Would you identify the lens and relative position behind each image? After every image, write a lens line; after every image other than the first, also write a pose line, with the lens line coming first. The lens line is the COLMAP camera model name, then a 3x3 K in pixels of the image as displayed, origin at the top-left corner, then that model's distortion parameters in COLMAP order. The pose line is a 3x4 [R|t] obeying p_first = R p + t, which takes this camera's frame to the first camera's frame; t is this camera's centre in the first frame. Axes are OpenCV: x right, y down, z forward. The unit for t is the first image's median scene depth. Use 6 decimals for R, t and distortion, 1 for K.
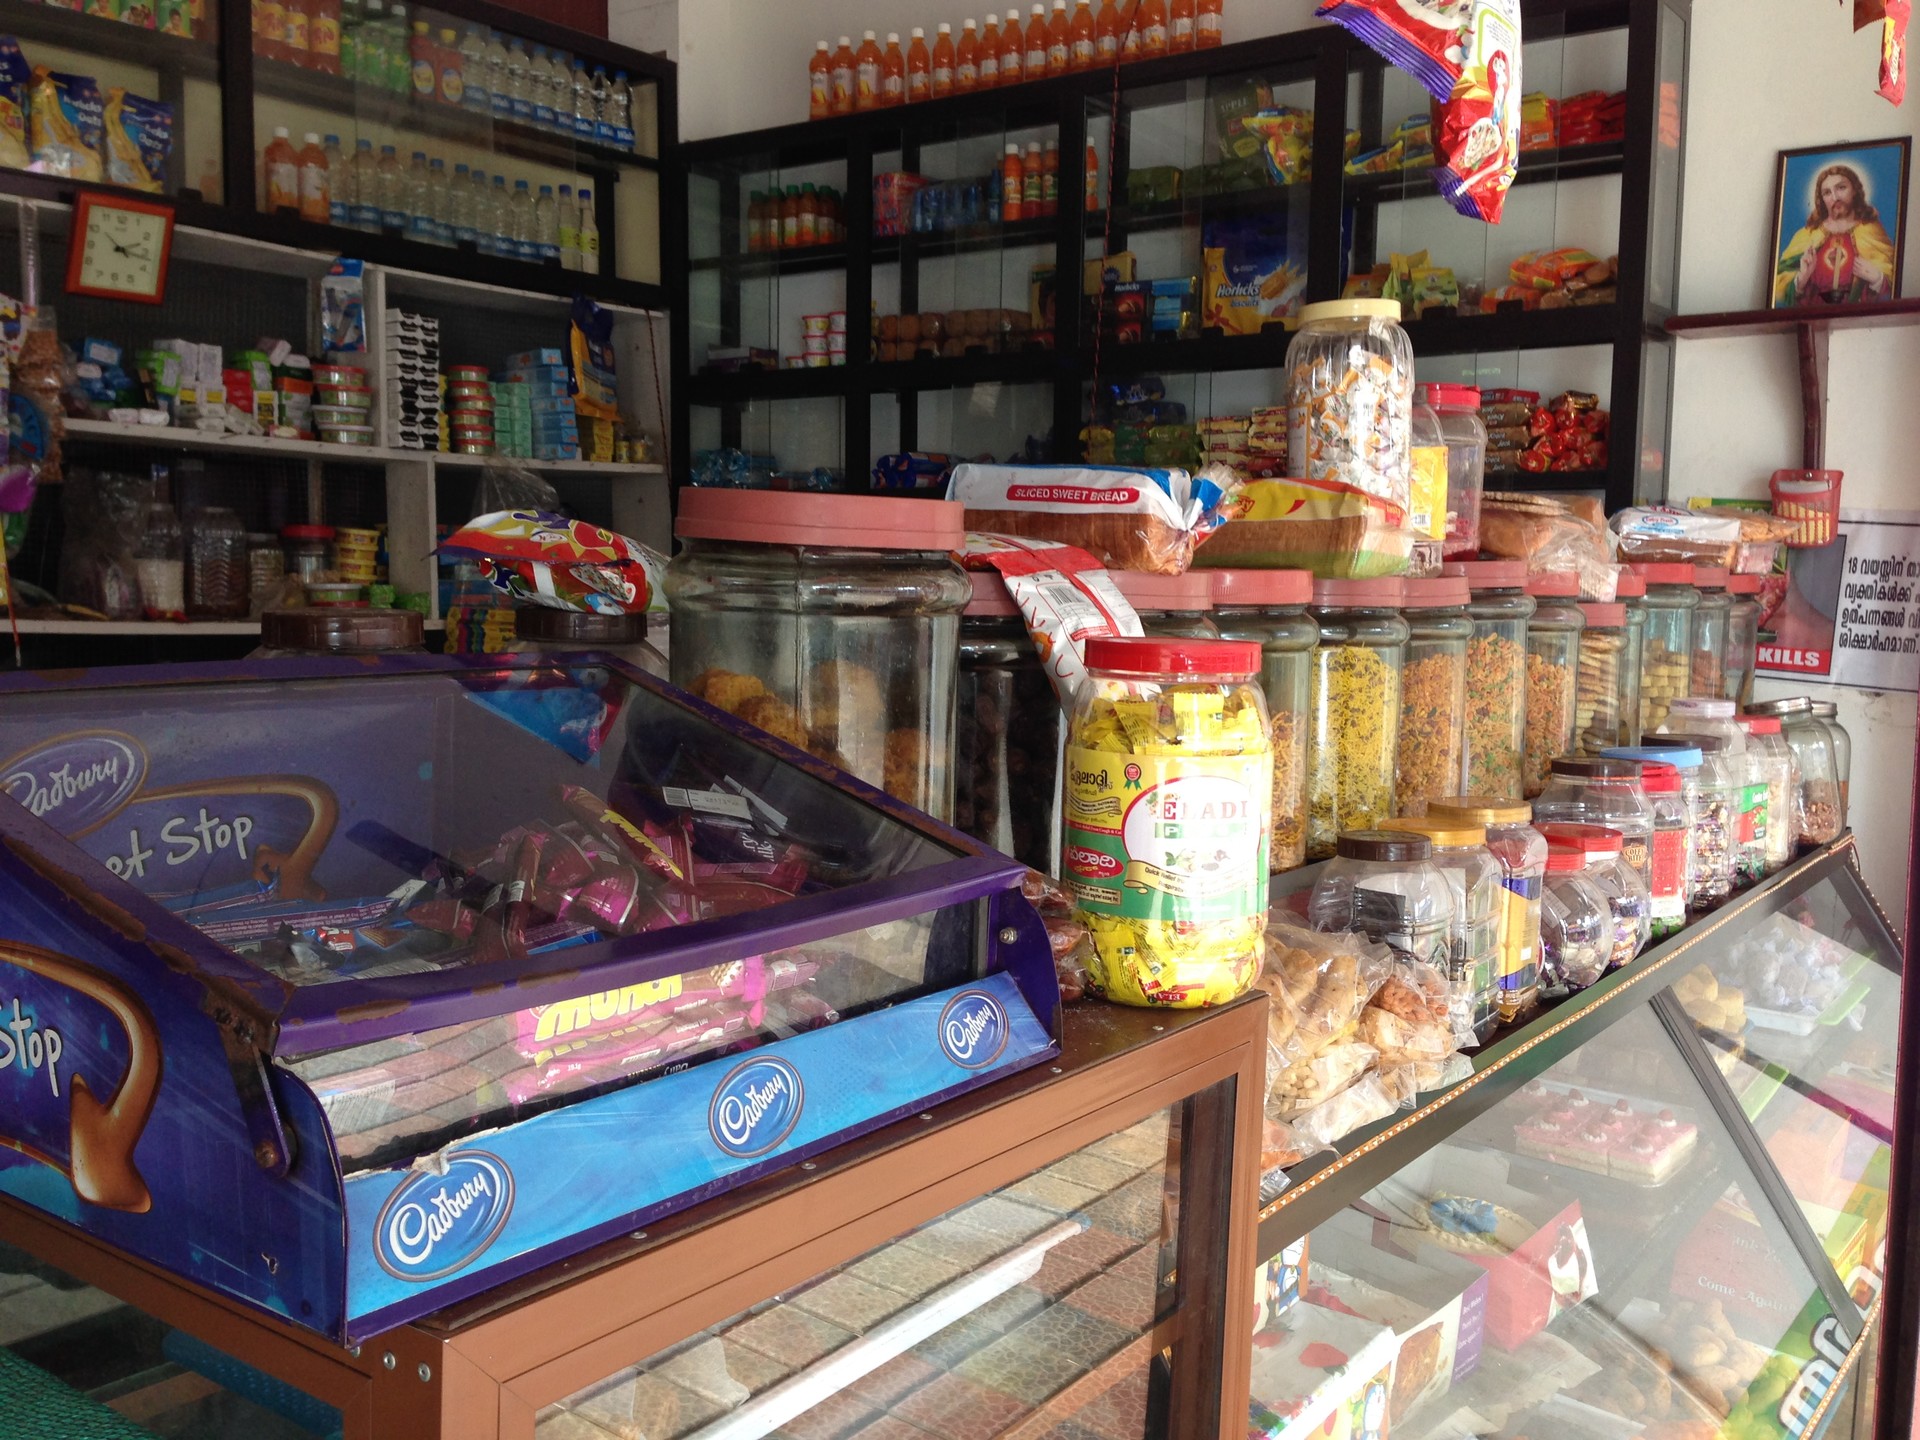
lens RADIAL K [[1800.3, 0, 960.0], [0, 1800.3, 720.0], [0, 0, 1]] dist [0.116608, -0.135314]
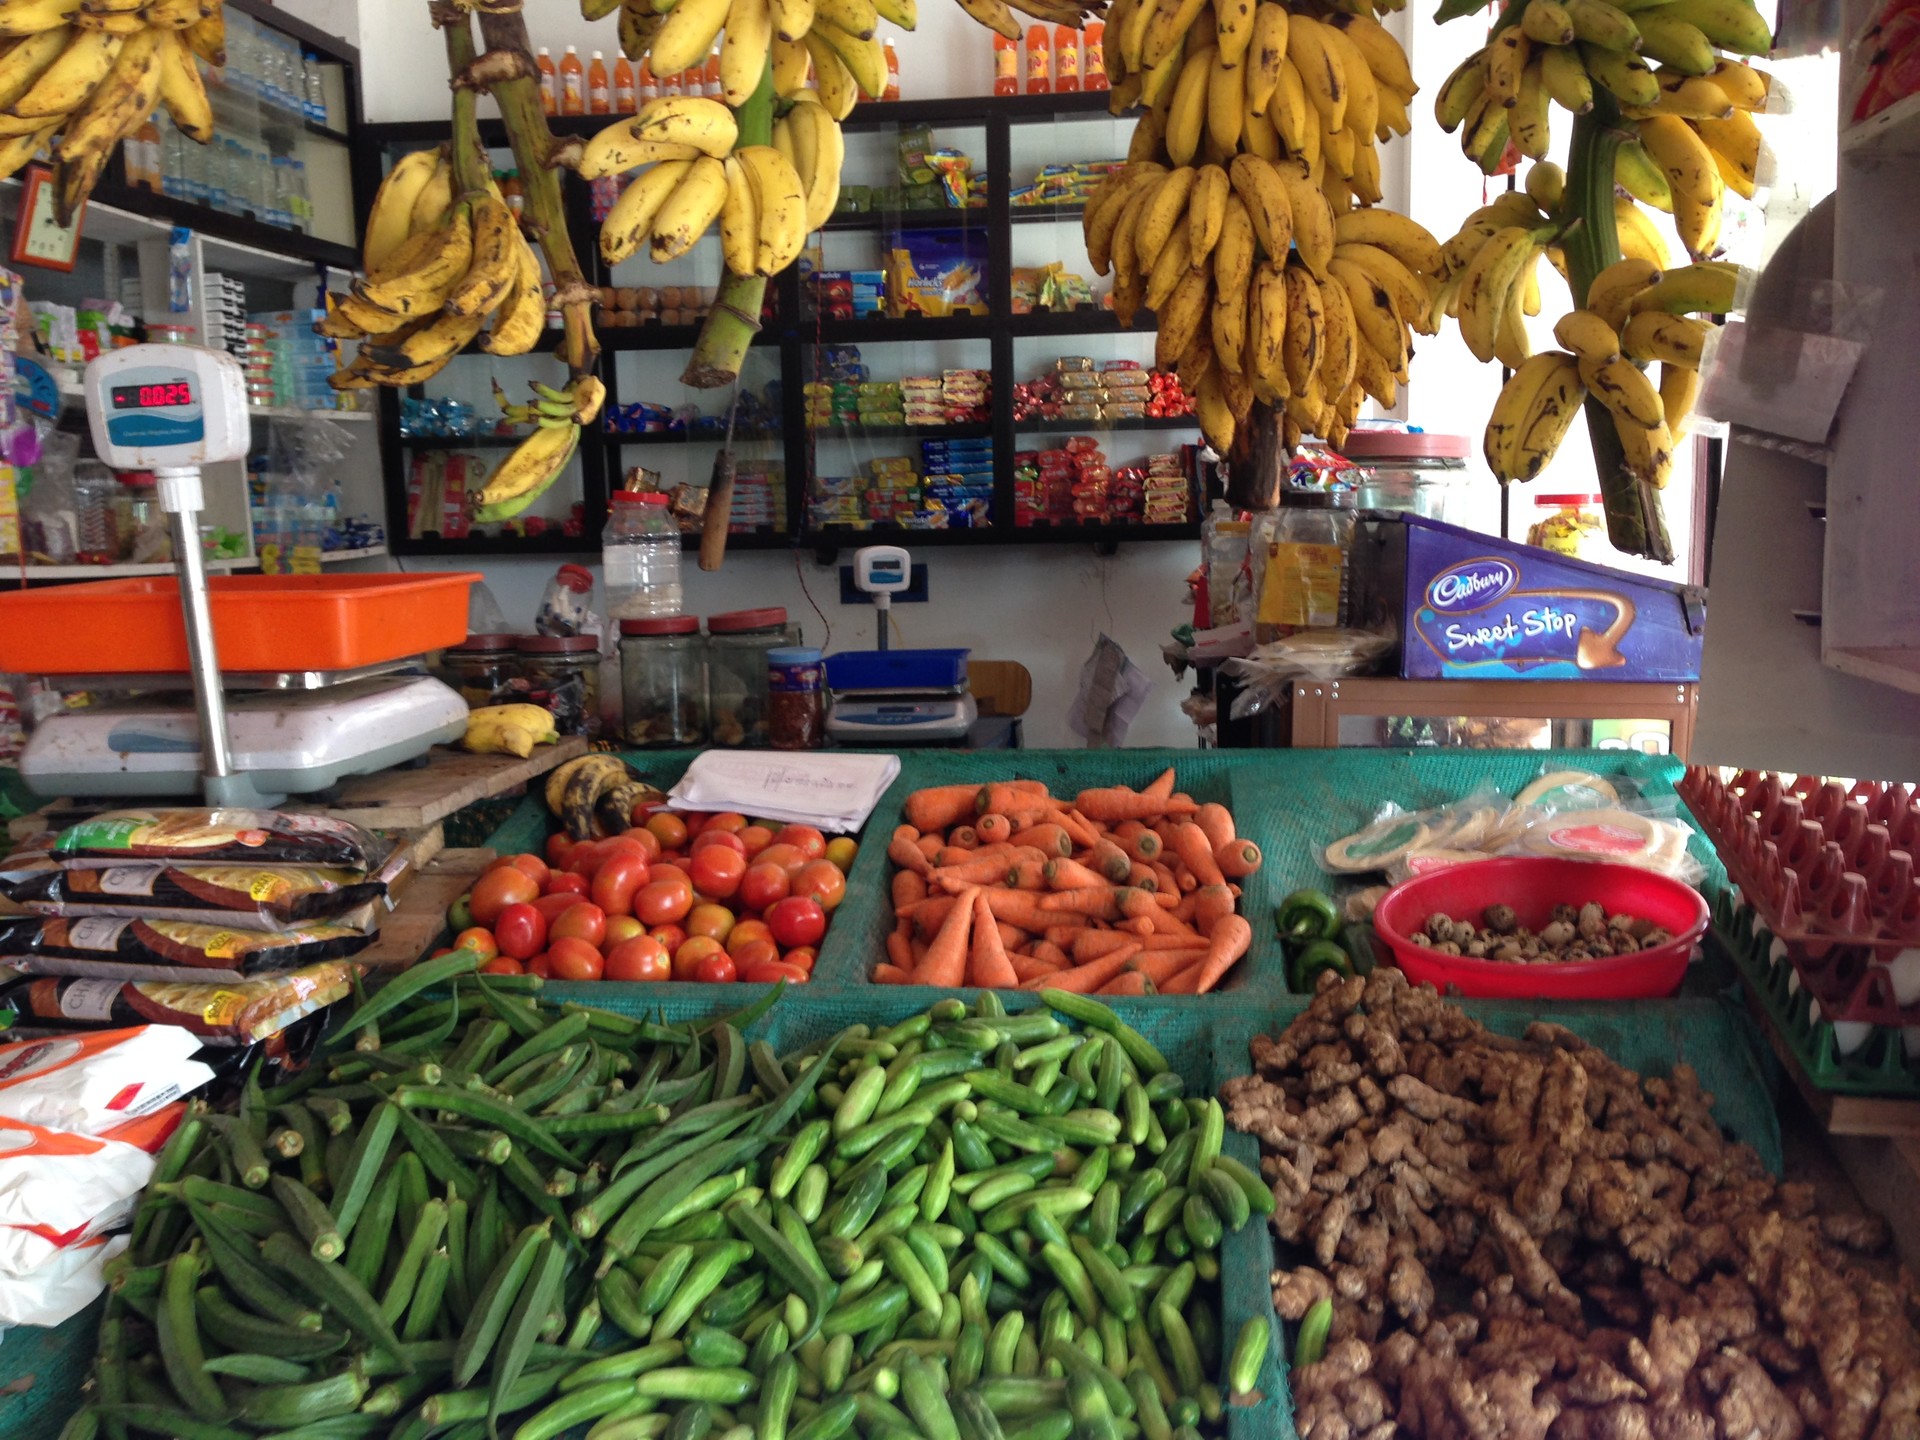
lens RADIAL K [[1800.3, 0, 960.0], [0, 1800.3, 720.0], [0, 0, 1]] dist [0.116608, -0.135314]
pose [[0.871978, -0.091109, 0.480992, -0.488440], [0.072989, 0.995743, 0.056293, 0.013427], [-0.484073, -0.013979, 0.874916, -0.193125]]
